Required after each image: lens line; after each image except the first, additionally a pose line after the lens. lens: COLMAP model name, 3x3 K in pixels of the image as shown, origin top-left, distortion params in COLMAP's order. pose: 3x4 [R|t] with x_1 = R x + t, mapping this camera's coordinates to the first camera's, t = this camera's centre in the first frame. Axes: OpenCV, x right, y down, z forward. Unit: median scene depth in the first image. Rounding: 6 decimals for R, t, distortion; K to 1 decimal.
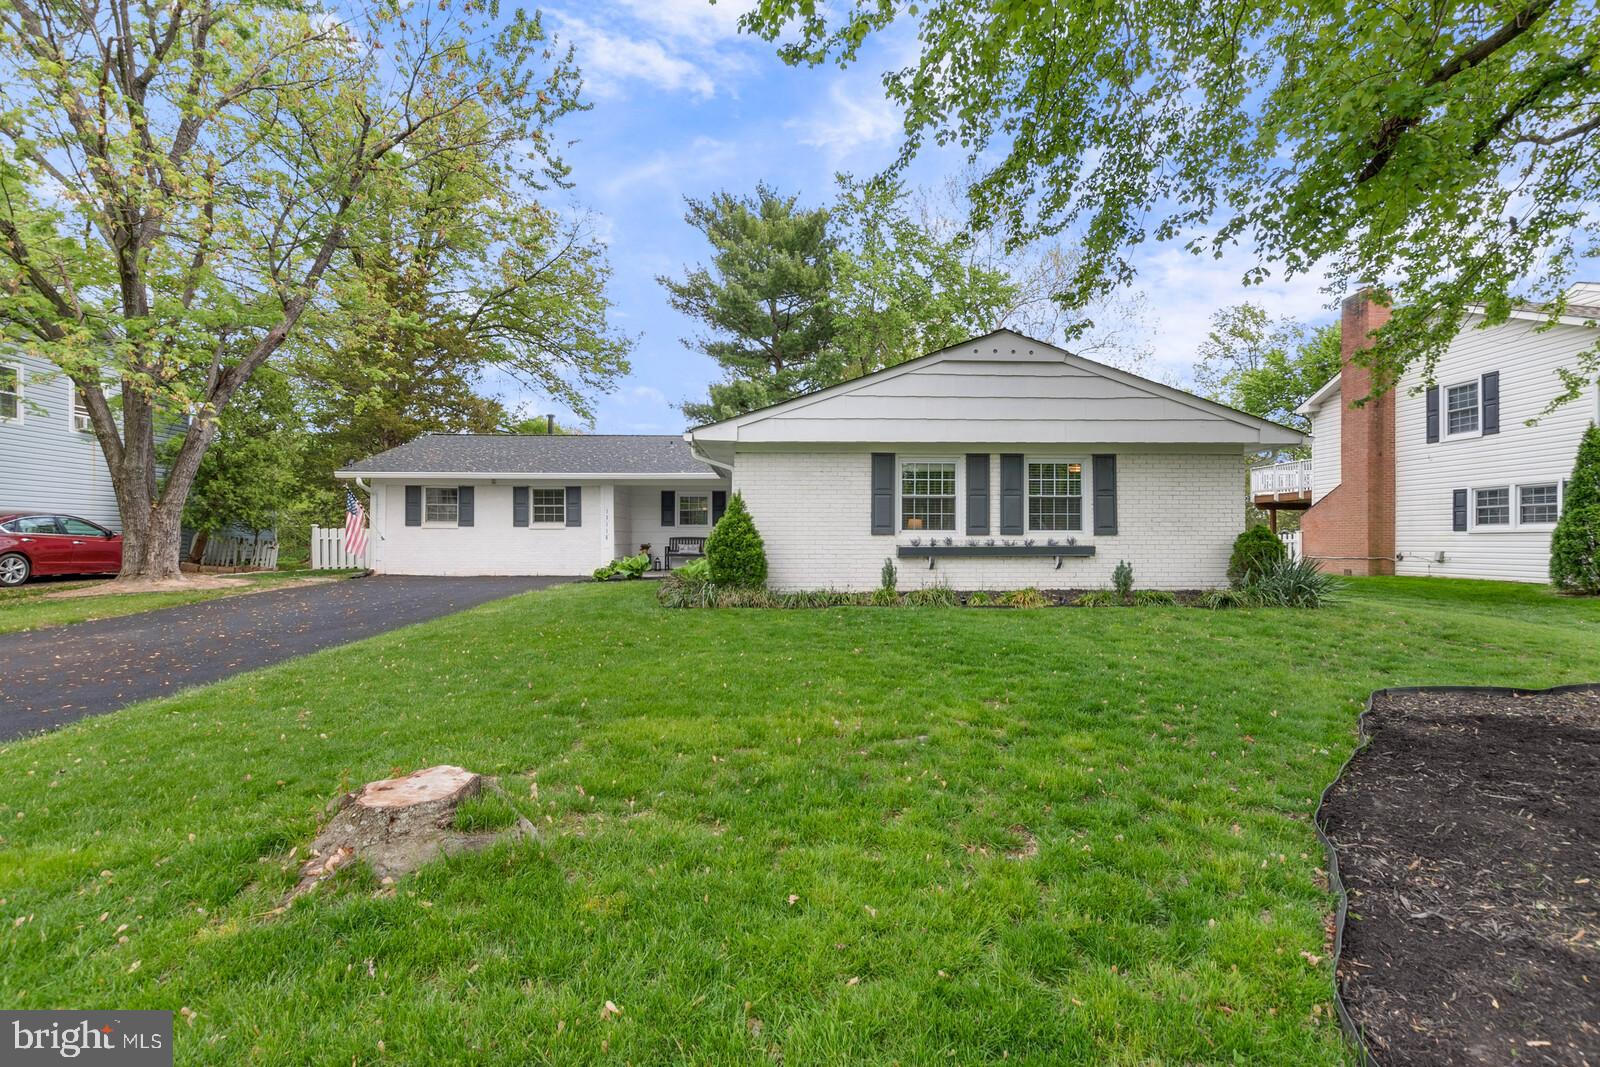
lens RADIAL K [[737.1, 0, 799.9], [0, 737.1, 532.9], [0, 0, 1]] dist [-0.005215, -0.000118]
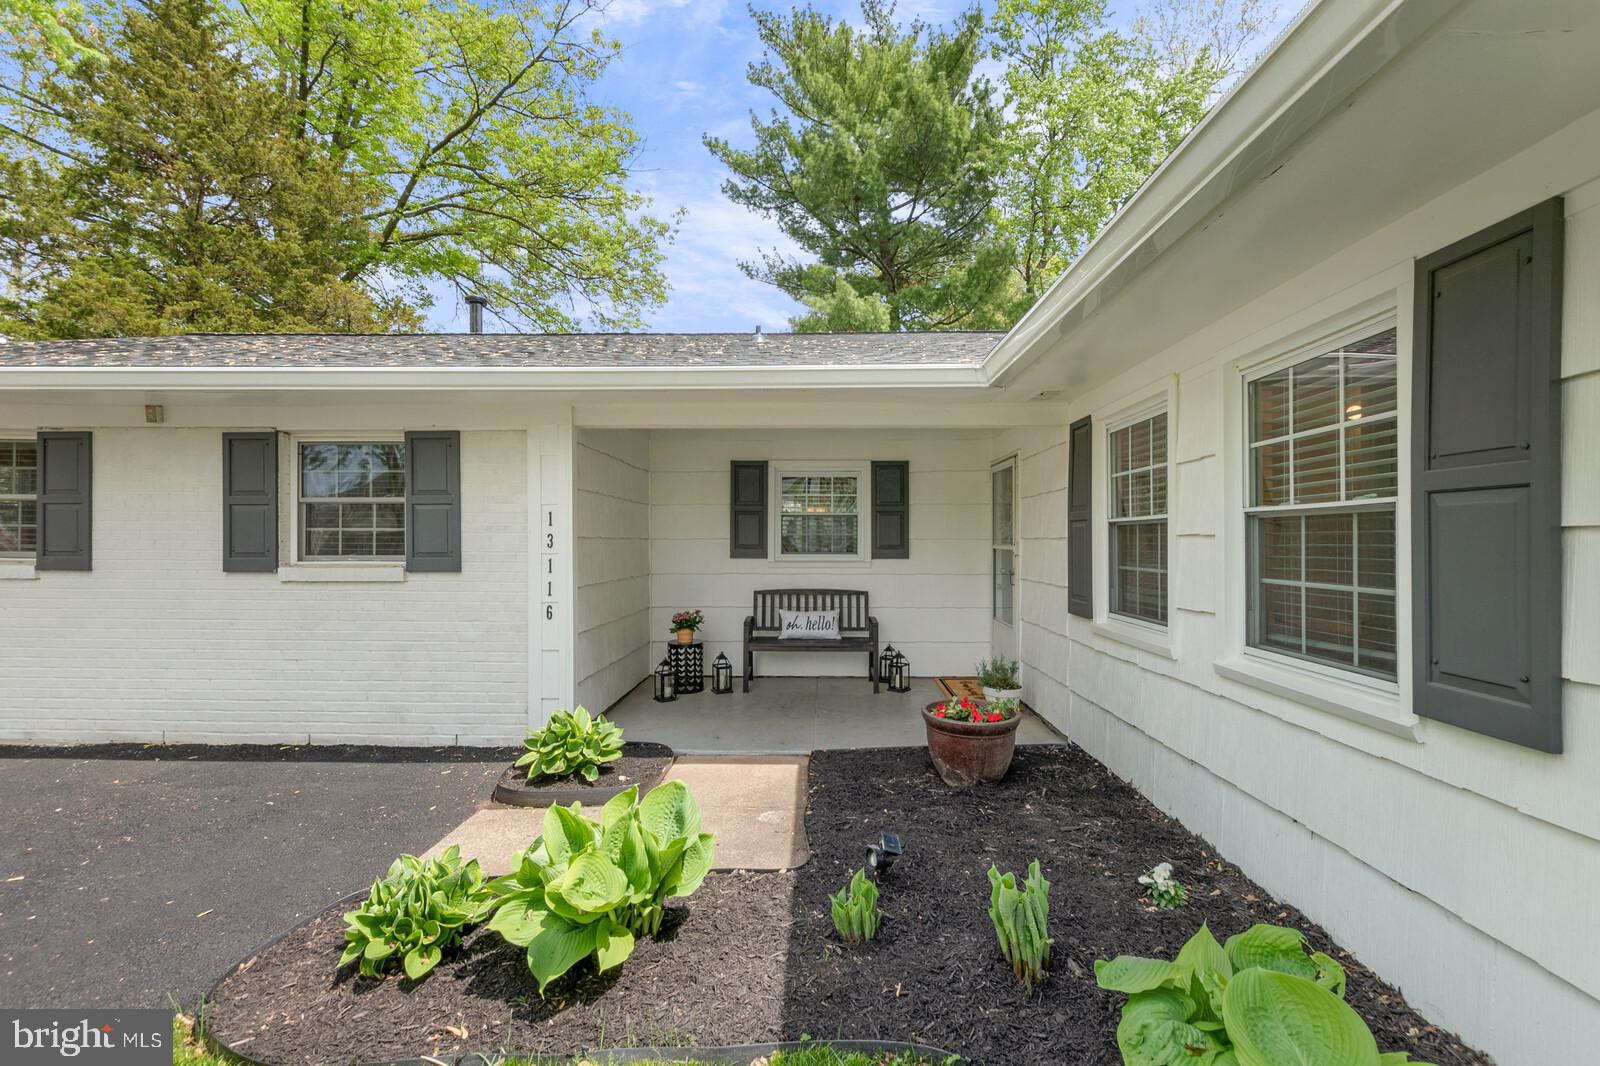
lens RADIAL K [[697.6, 0, 801.1], [0, 697.6, 535.2], [0, 0, 1]] dist [0.005975, -0.003112]
pose [[0.998686, -0.004844, -0.051010, -0.136973], [0.004729, 0.999986, -0.002367, -0.019983], [0.051021, 0.002122, 0.998695, 0.664314]]
